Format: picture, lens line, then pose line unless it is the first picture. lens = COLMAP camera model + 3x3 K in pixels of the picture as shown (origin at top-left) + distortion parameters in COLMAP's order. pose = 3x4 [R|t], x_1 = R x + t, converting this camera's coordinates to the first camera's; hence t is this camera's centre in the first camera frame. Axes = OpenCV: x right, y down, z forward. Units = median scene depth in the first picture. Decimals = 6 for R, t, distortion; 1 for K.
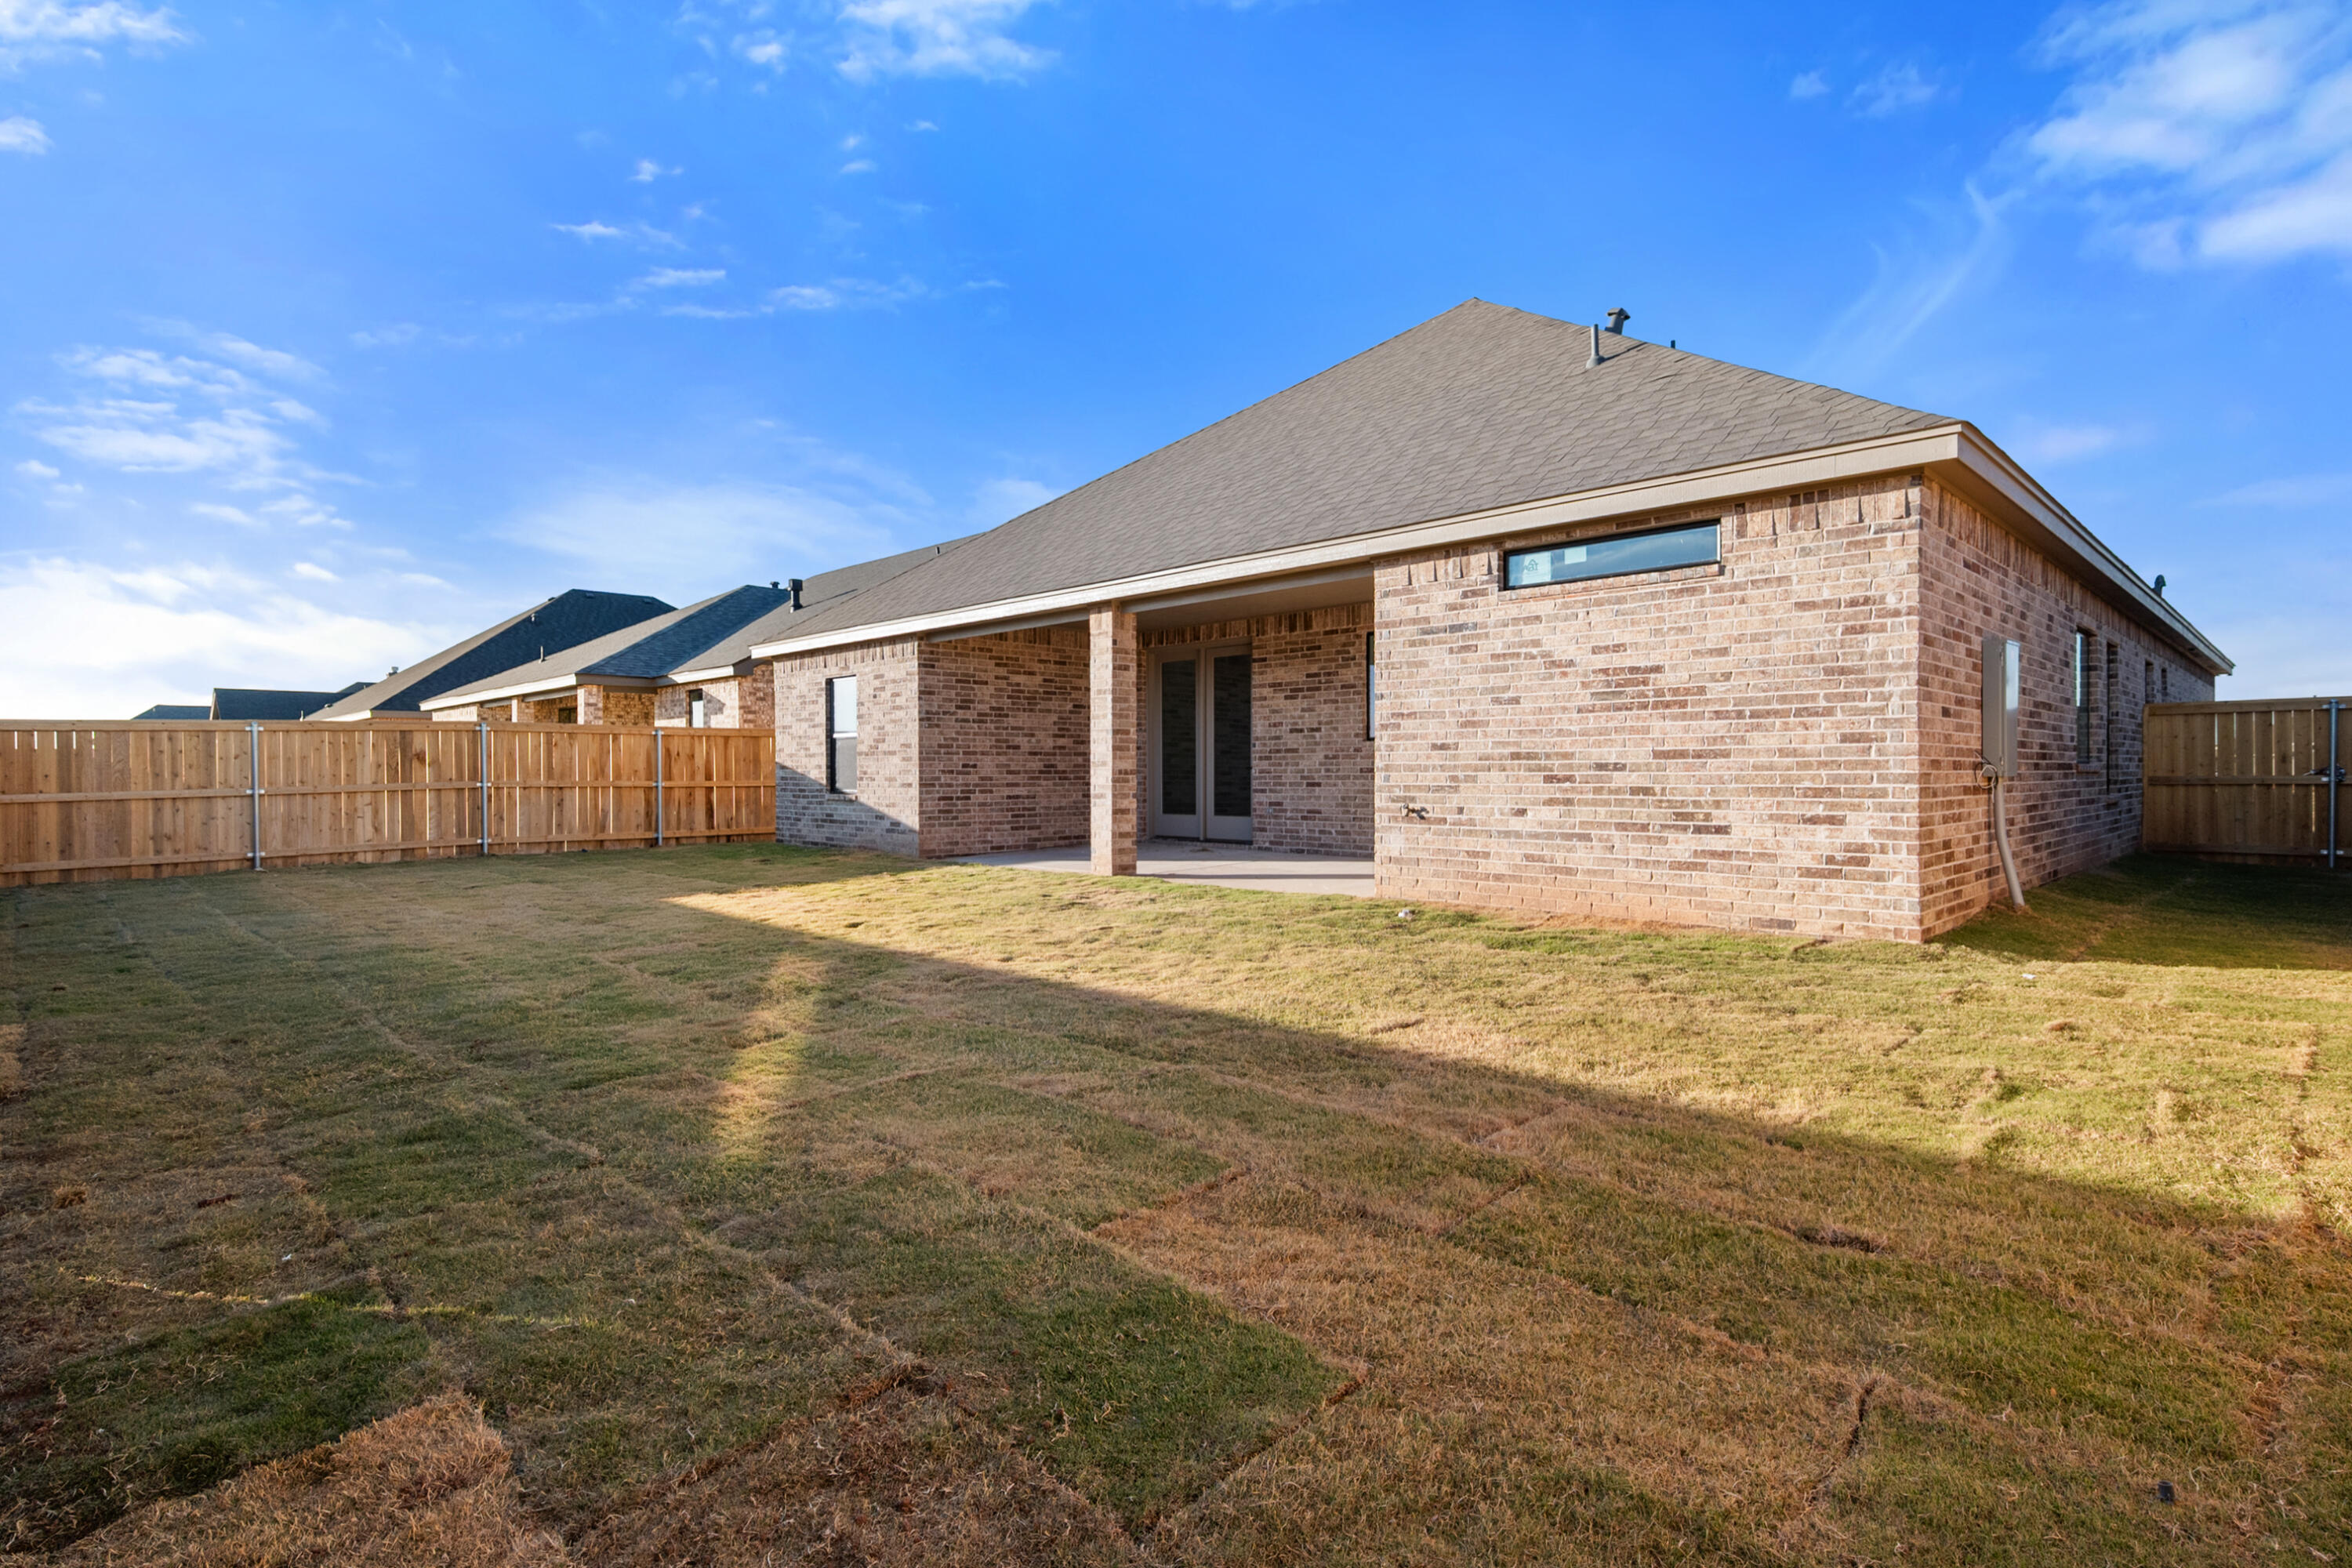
lens RADIAL K [[1162.4, 0, 1176.0], [0, 1162.4, 784.0], [0, 0, 1]] dist [-0.001030, -0.000076]
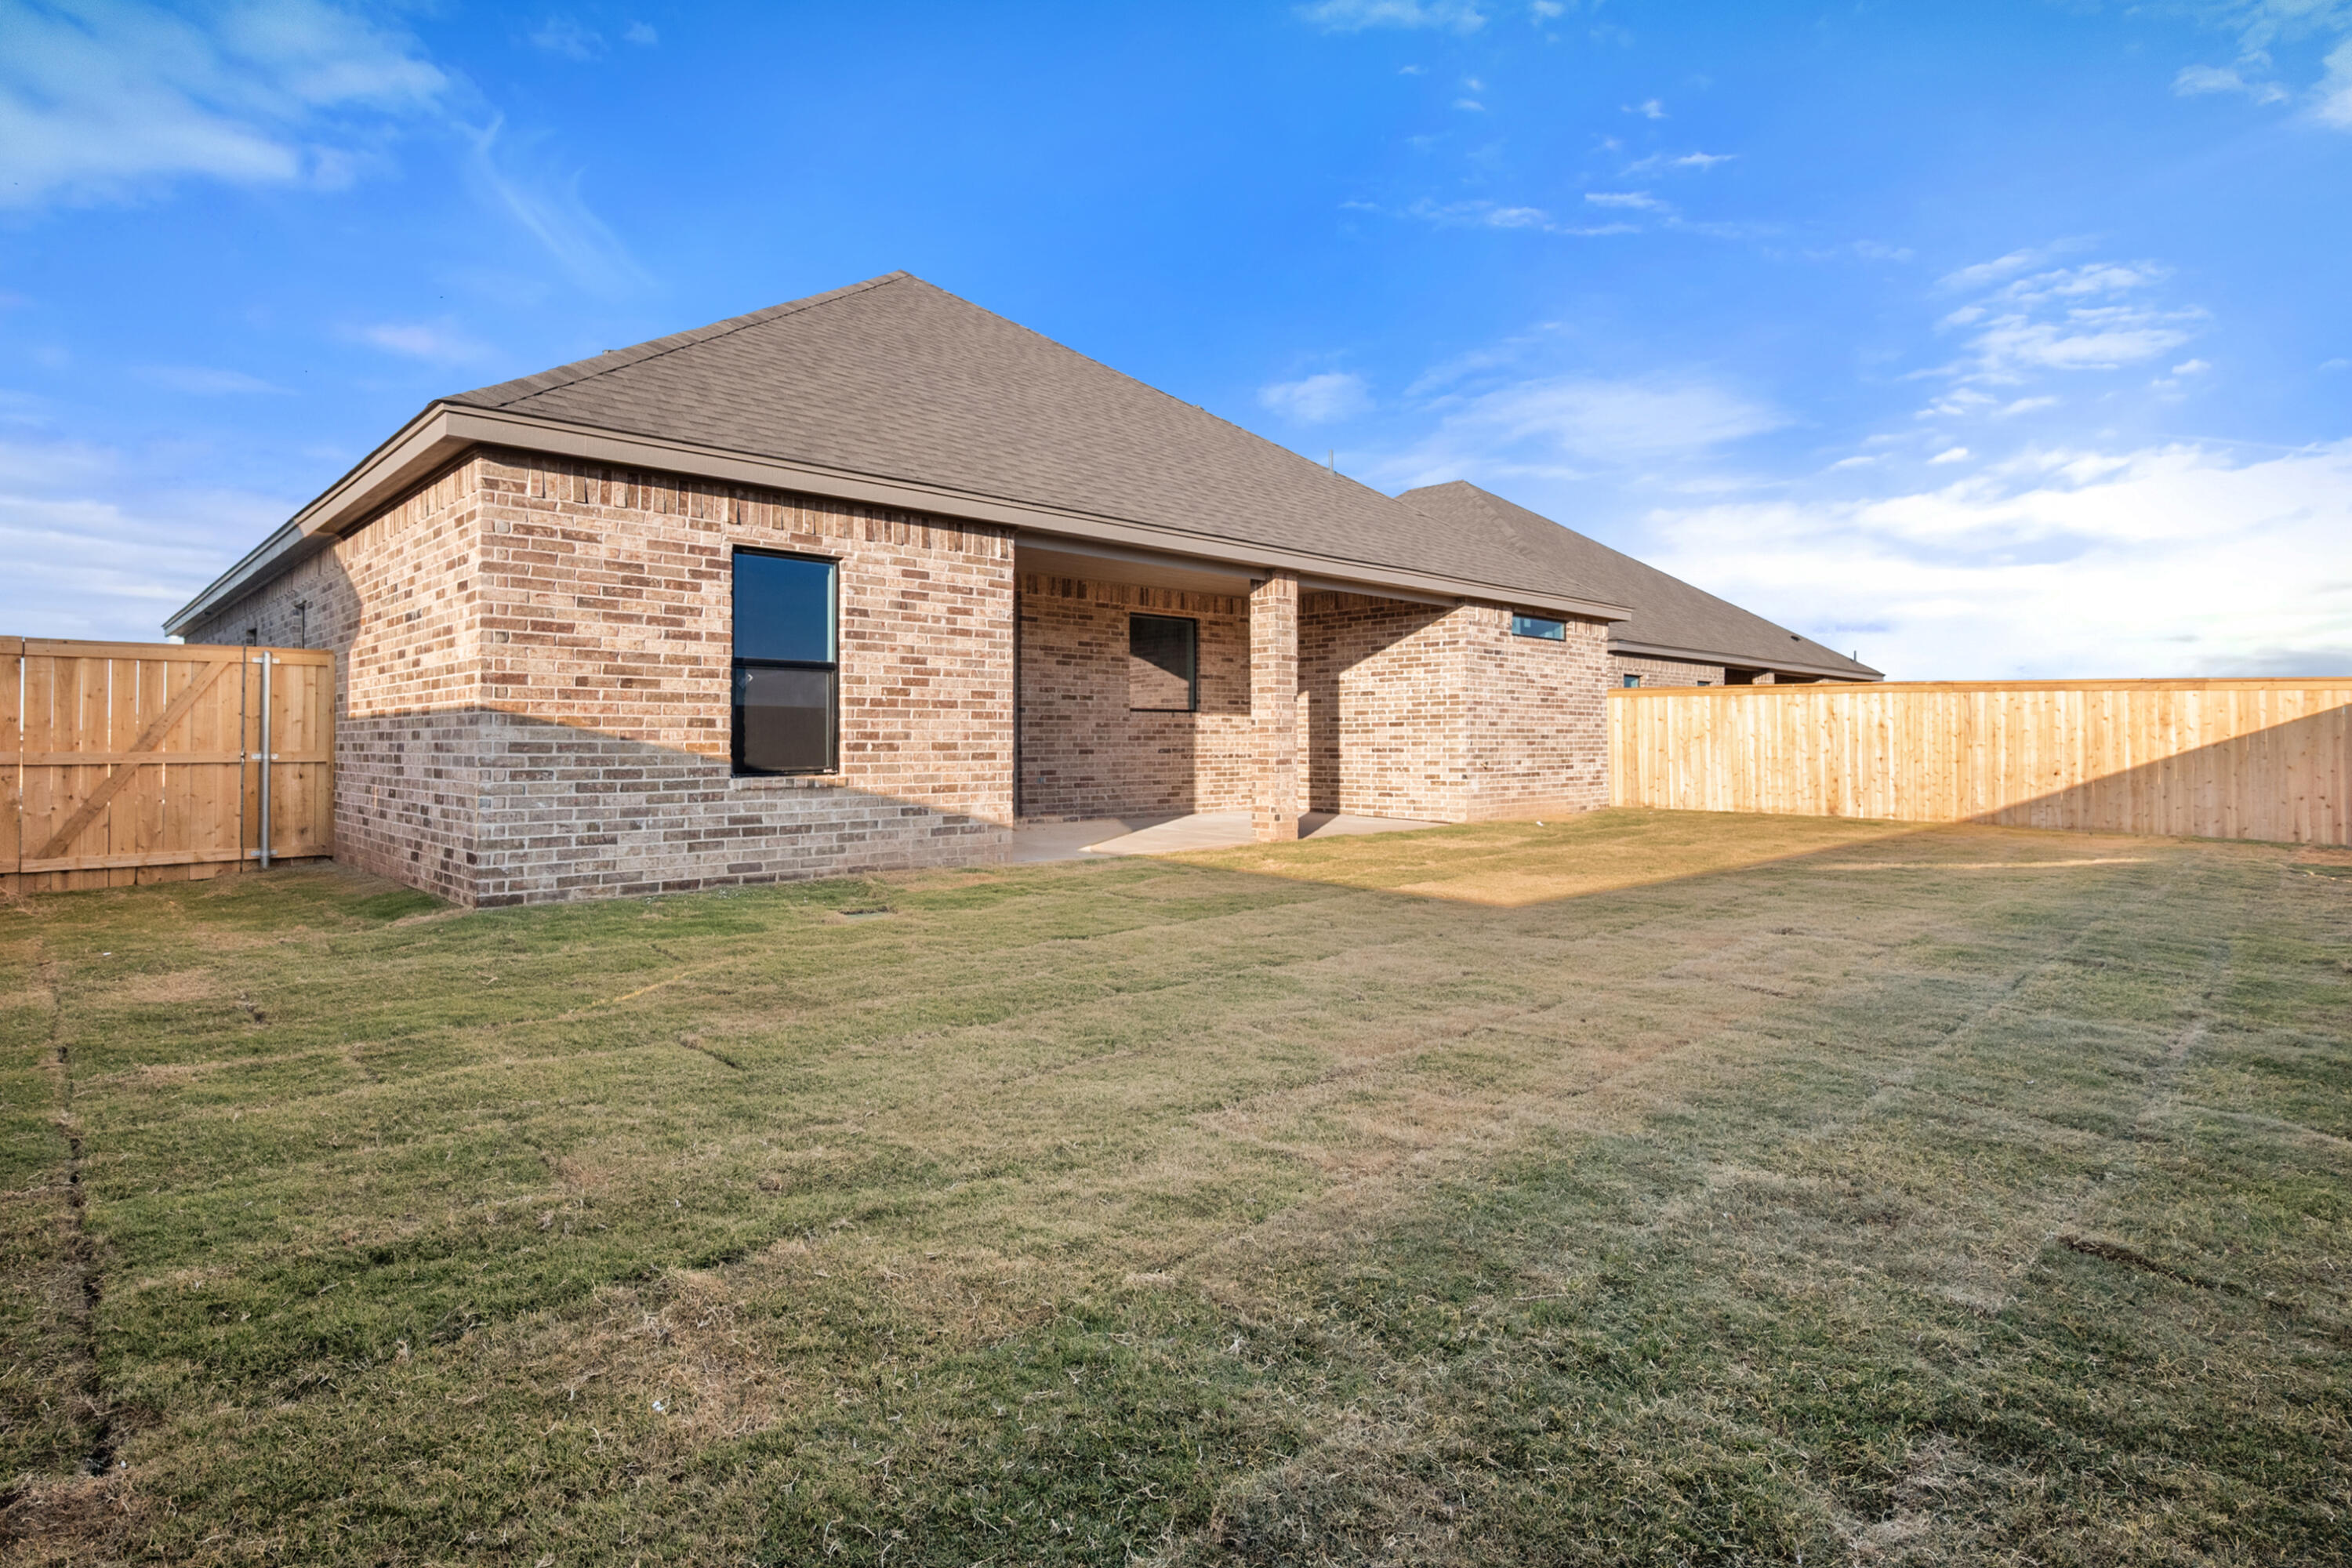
lens RADIAL K [[1181.8, 0, 1176.6], [0, 1181.8, 724.9], [0, 0, 1]] dist [0.000421, -0.000021]
pose [[0.002361, 0.018766, 0.999821, -0.898430], [0.011023, 0.999763, -0.018791, -0.002758], [-0.999936, 0.011065, 0.002154, 0.905631]]
